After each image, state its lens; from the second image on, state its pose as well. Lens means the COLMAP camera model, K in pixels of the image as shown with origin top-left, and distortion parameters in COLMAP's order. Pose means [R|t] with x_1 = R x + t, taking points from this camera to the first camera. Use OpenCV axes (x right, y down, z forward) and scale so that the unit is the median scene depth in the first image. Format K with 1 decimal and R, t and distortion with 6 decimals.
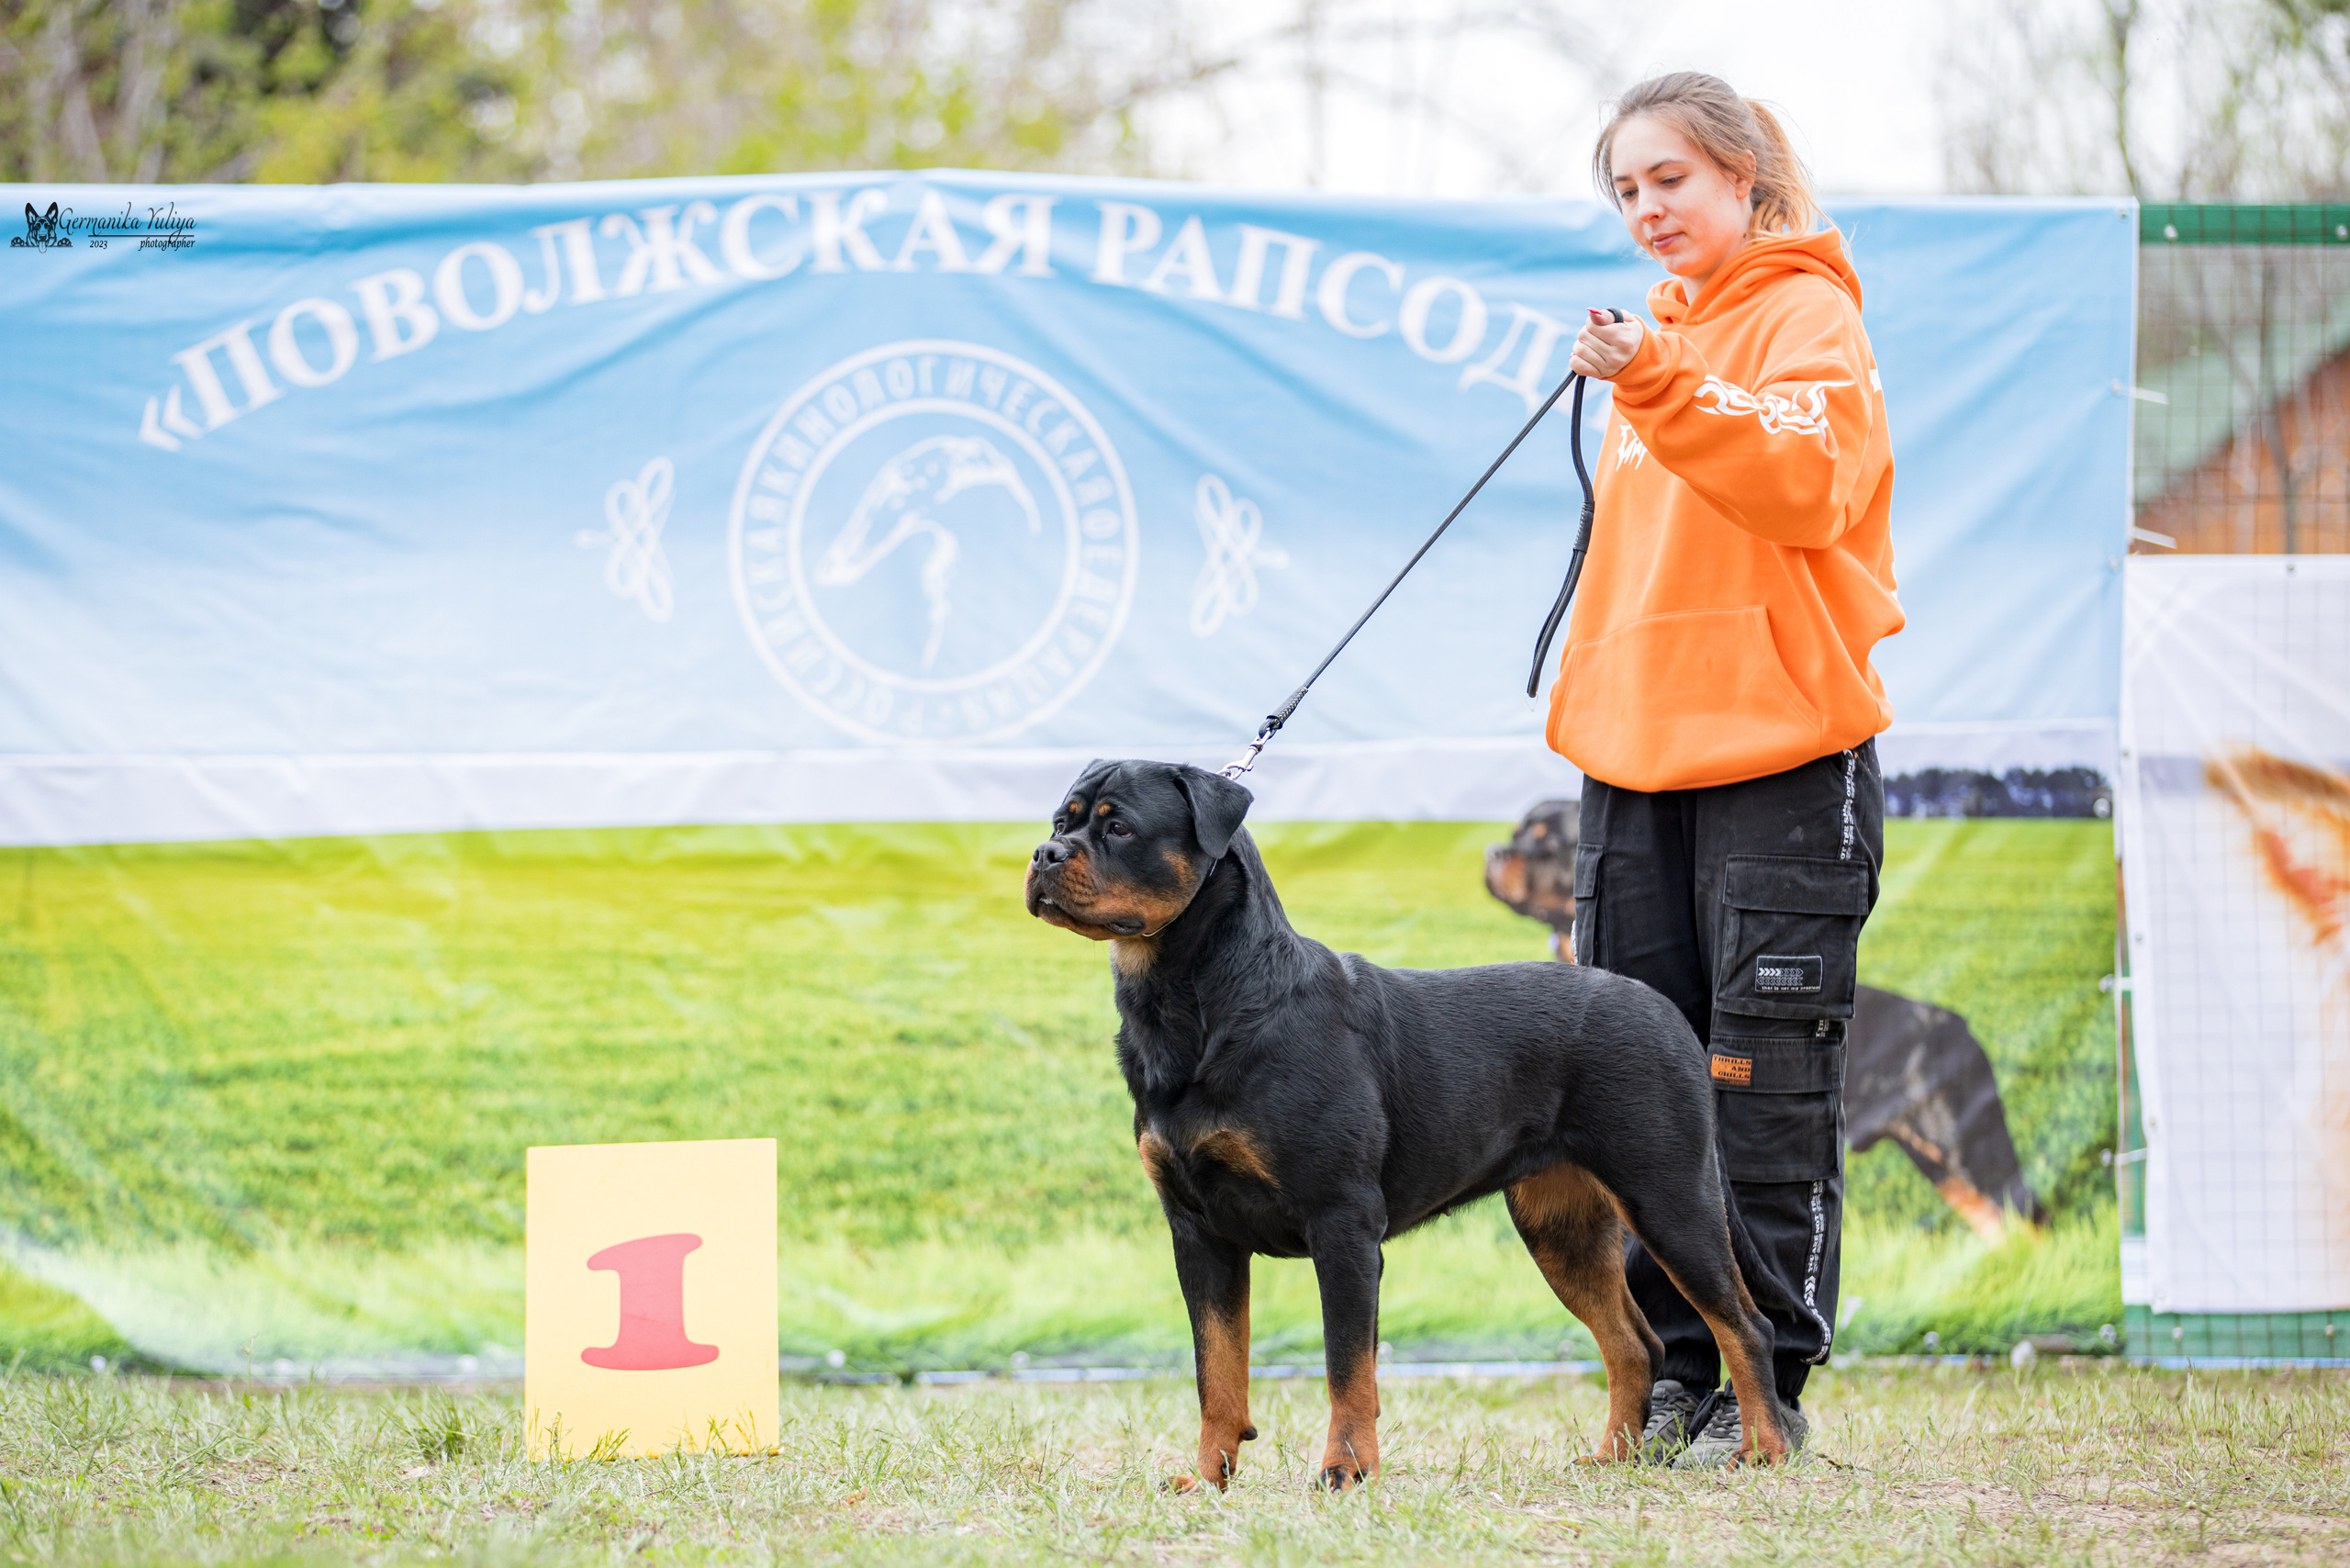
lens RADIAL K [[8590.5, 0, 1154.7], [0, 8590.5, 782.1], [0, 0, 1]] dist [0.092414, 0.000000]
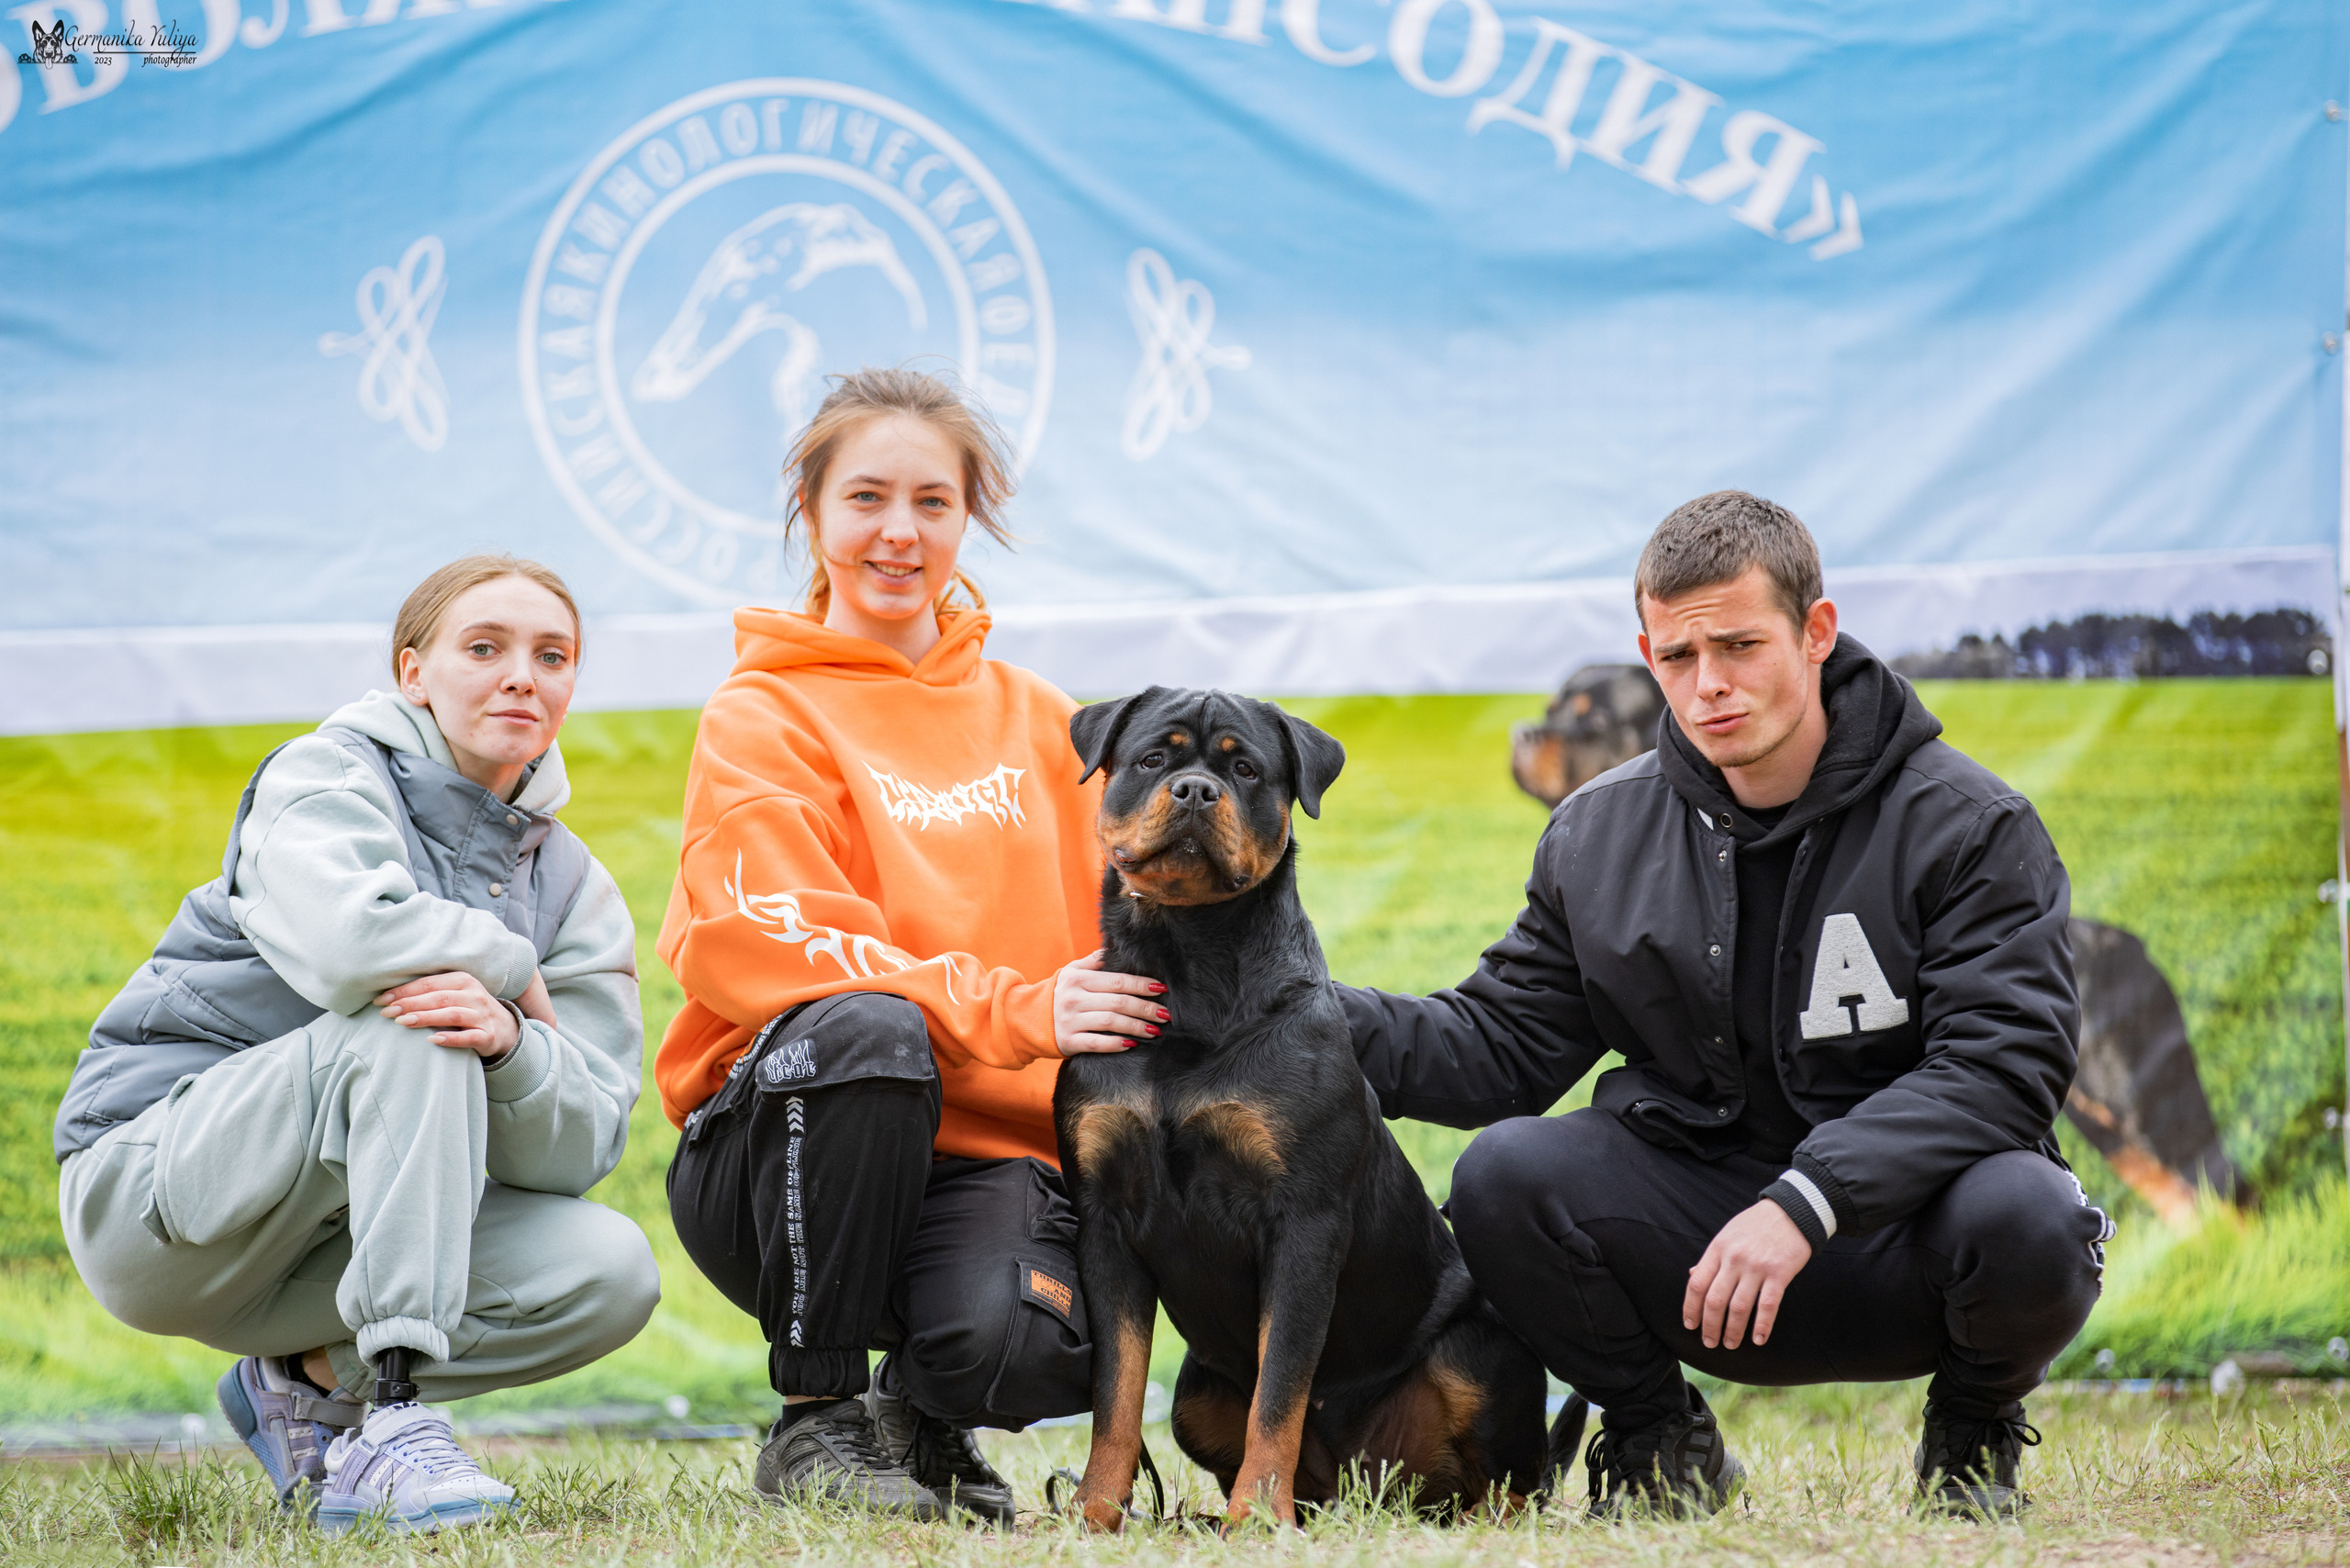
lens RADIAL K [[9202.7, 0, 1129.6], [0, 9202.7, 788.9], [0, 0, 1]] dist [0.602331, 0.000000]
pose [[0.999842, -0.016801, 0.005832, -0.000602], [0.016745, 0.999814, 0.009526, 0.004668], [-0.005991, -0.009427, 0.999938, 0.174613]]
